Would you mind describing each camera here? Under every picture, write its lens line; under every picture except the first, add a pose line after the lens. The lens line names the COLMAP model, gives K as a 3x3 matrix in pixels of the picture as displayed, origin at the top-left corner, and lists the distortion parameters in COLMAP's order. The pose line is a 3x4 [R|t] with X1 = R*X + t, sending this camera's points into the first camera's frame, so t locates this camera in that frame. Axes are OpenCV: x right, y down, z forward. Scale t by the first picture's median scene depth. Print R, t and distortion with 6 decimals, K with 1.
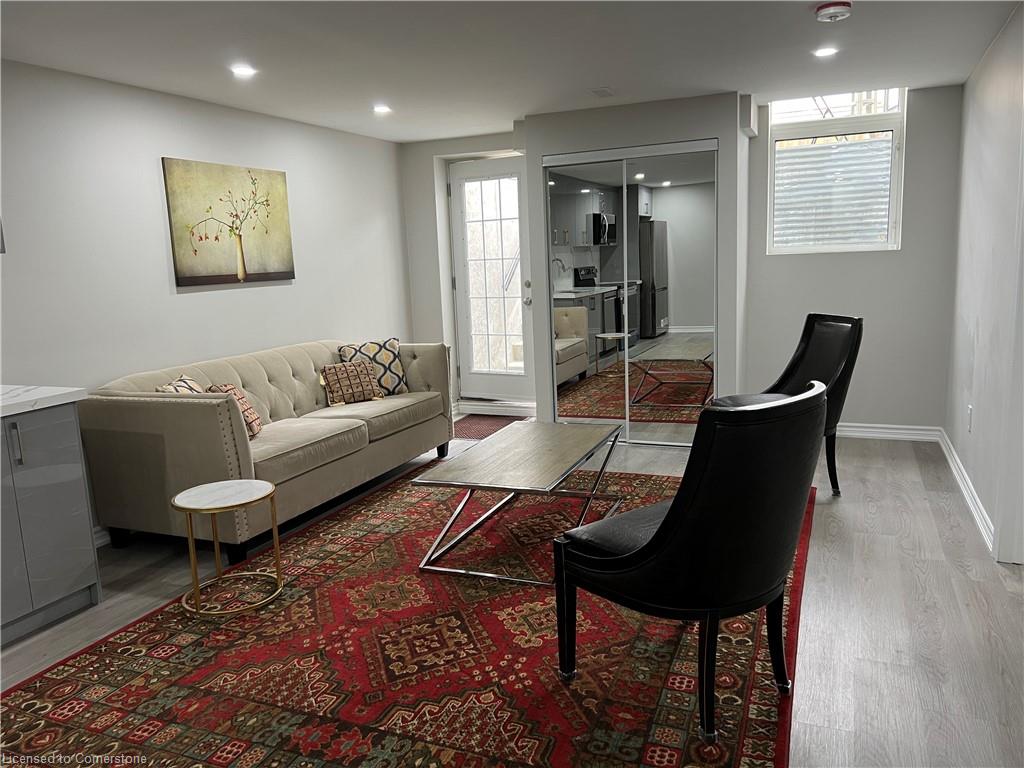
lens RADIAL K [[771.7, 0, 512.0], [0, 771.7, 384.0], [0, 0, 1]] dist [0.059757, -0.068812]
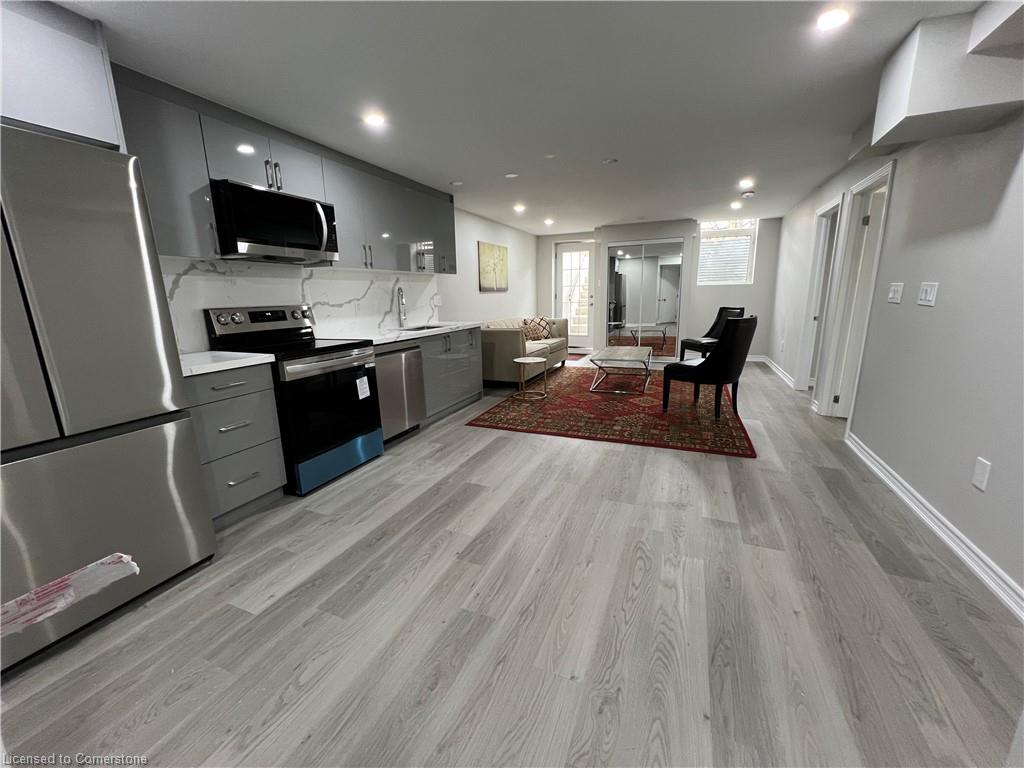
lens RADIAL K [[406.8, 0, 511.6], [0, 406.8, 380.8], [0, 0, 1]] dist [-0.000828, -0.000095]
pose [[0.999813, 0.019309, 0.001381, -0.278717], [-0.019351, 0.998808, 0.044818, 0.097039], [-0.000514, -0.044836, 0.998994, -0.321718]]
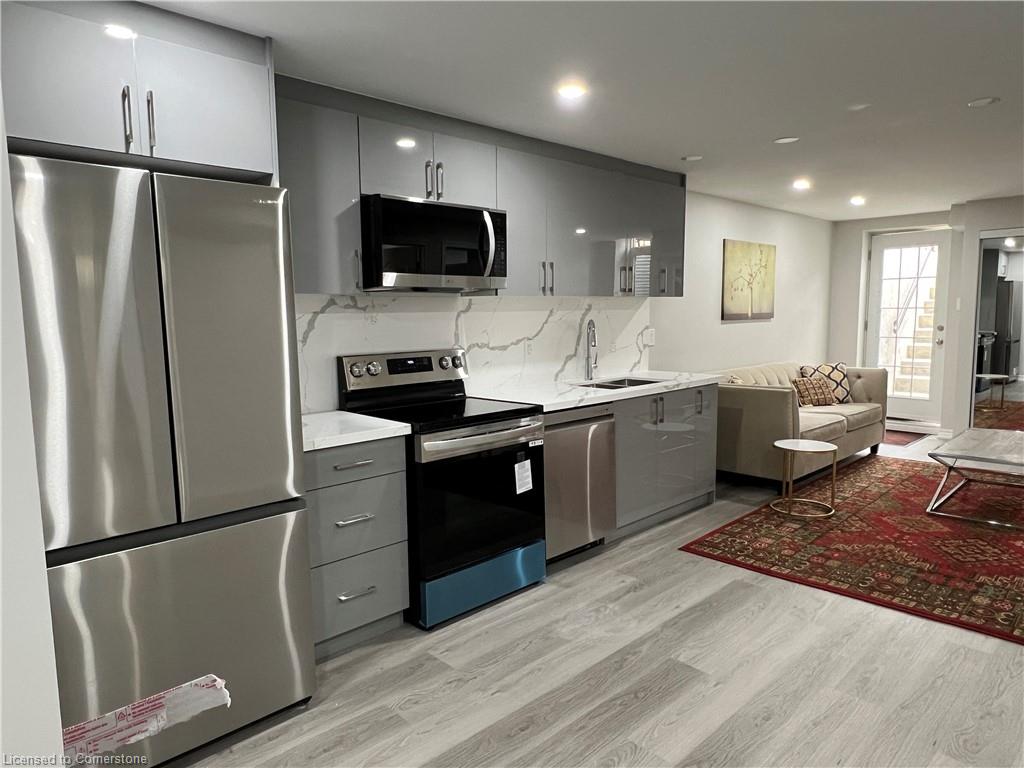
lens RADIAL K [[657.8, 0, 509.4], [0, 657.8, 386.2], [0, 0, 1]] dist [0.000308, -0.004997]
pose [[0.921679, 0.072858, -0.381052, -0.270375], [-0.088274, 0.995828, -0.023110, 0.066323], [0.377778, 0.054937, 0.924265, -0.328516]]
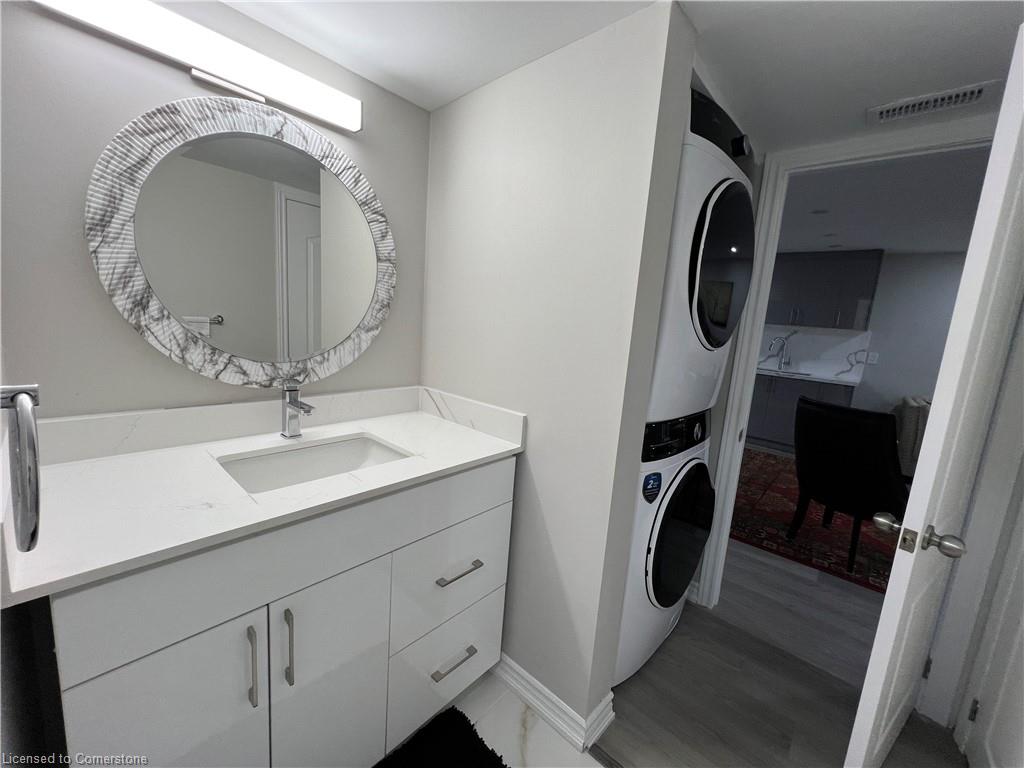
lens RADIAL K [[409.1, 0, 510.9], [0, 409.1, 380.1], [0, 0, 1]] dist [-0.000206, 0.000301]
pose [[-0.325534, 0.165608, -0.930915, 0.690324], [-0.215740, 0.945562, 0.243656, -0.053071], [0.920589, 0.280154, -0.272084, 0.191832]]
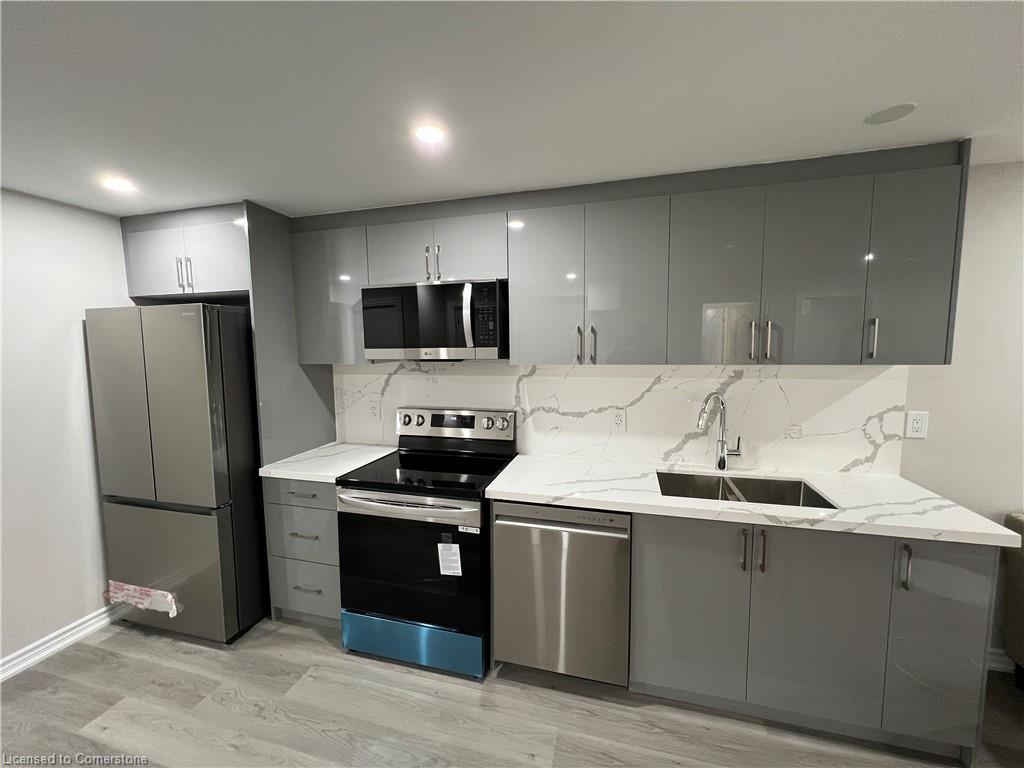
lens RADIAL K [[409.1, 0, 510.9], [0, 409.1, 380.1], [0, 0, 1]] dist [-0.000206, 0.000301]
pose [[0.135127, 0.127052, -0.982649, -0.136620], [-0.156694, 0.982005, 0.105421, -0.073255], [0.978360, 0.139730, 0.152604, 0.244038]]
